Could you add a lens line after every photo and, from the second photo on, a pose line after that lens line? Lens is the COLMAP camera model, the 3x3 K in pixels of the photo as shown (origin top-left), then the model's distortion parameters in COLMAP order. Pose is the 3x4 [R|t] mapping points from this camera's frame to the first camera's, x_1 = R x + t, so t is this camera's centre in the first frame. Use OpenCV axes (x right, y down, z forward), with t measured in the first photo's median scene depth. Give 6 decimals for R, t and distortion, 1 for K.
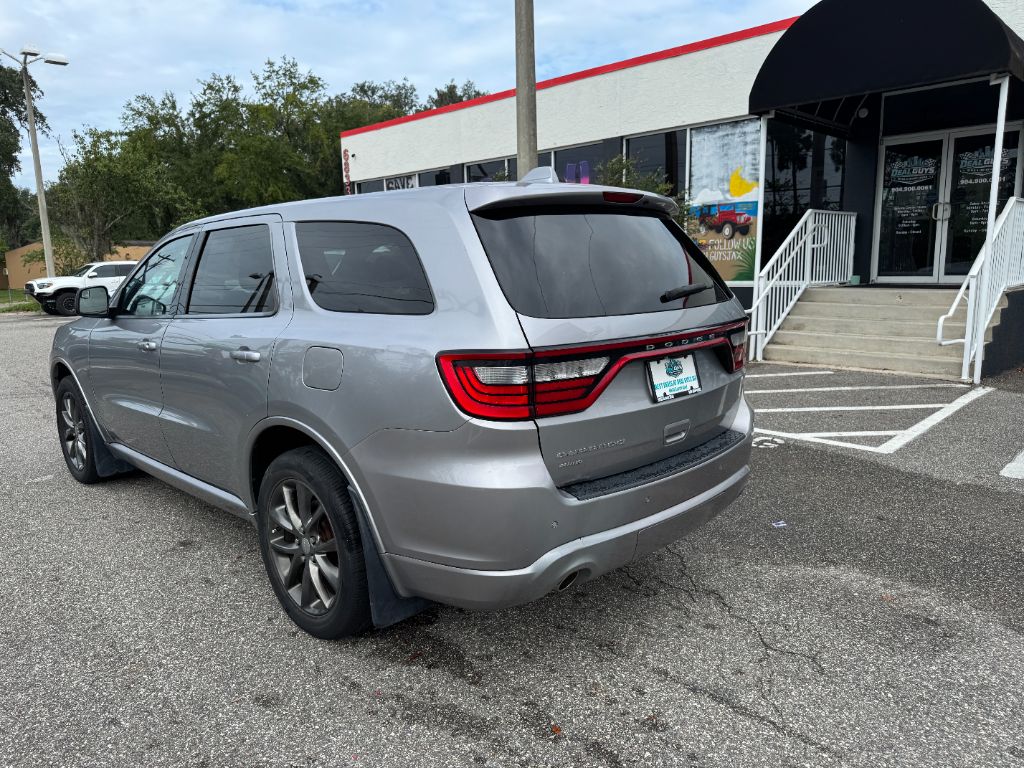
lens RADIAL K [[716.6, 0, 504.8], [0, 716.6, 385.3], [0, 0, 1]] dist [0.007861, -0.008685]
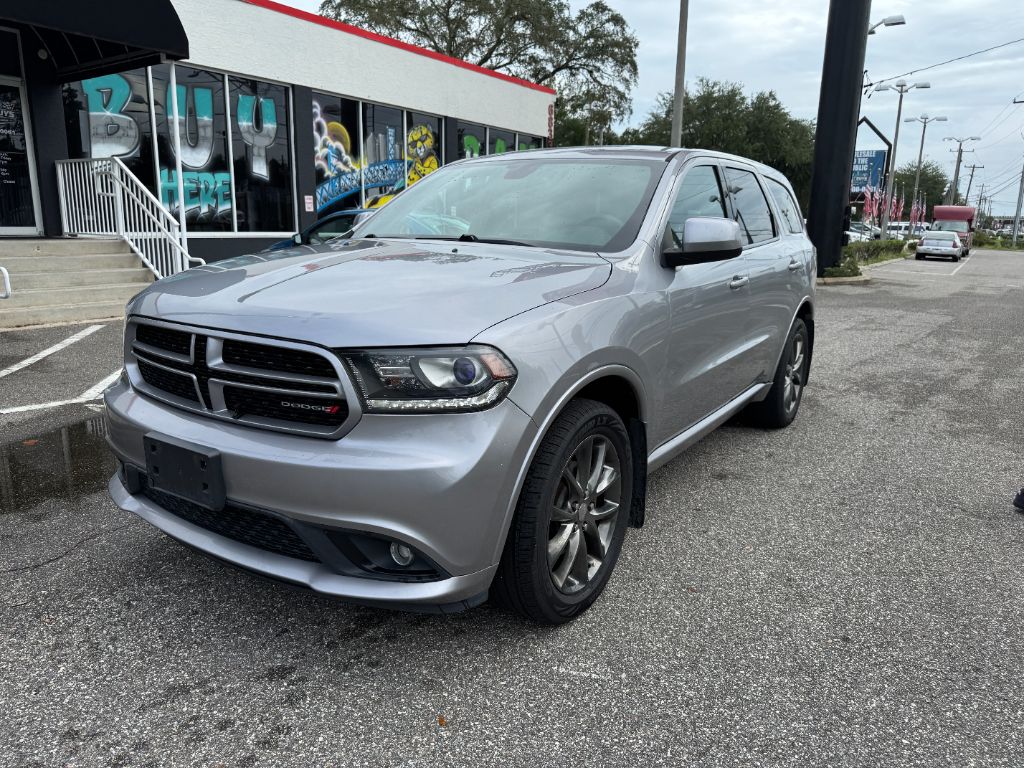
lens RADIAL K [[716.6, 0, 511.0], [0, 716.6, 385.7], [0, 0, 1]] dist [0.007861, -0.008685]
pose [[-0.193319, -0.194418, 0.961681, -0.522692], [0.147607, 0.963251, 0.224408, -0.066497], [-0.969969, 0.185333, -0.157517, 0.559489]]
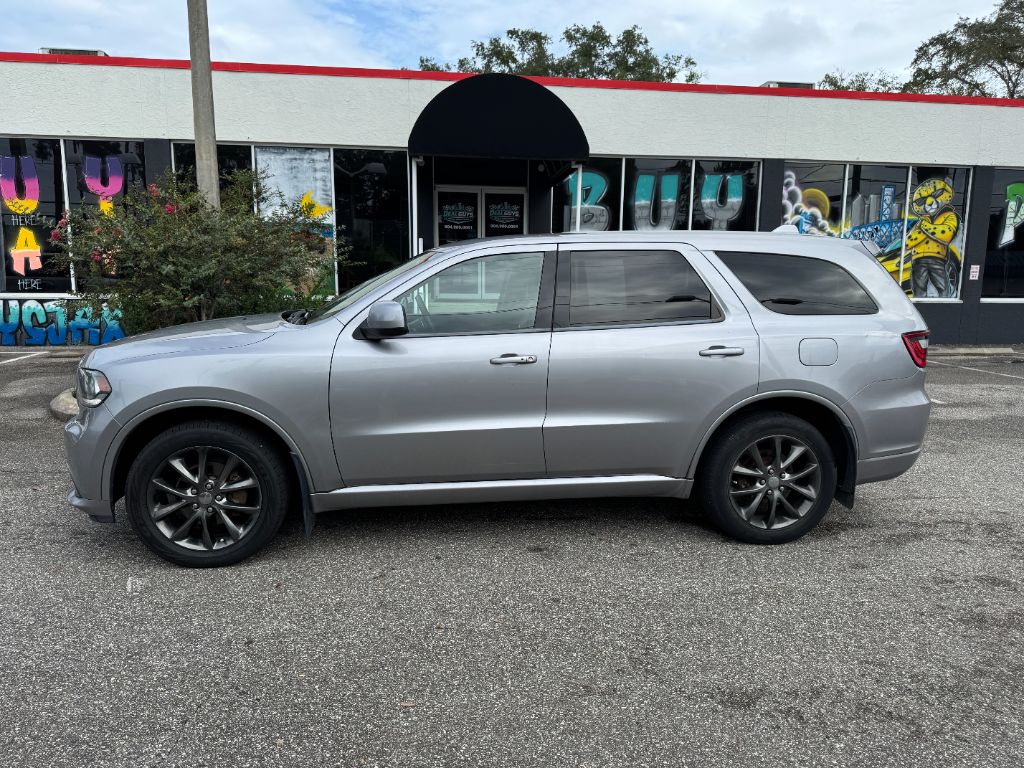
lens RADIAL K [[716.6, 0, 516.2], [0, 716.6, 382.2], [0, 0, 1]] dist [0.007861, -0.008685]
pose [[0.601850, -0.086210, 0.793942, -0.489328], [0.107589, 0.993846, 0.026358, -0.016740], [-0.791329, 0.069556, 0.607421, 0.156838]]
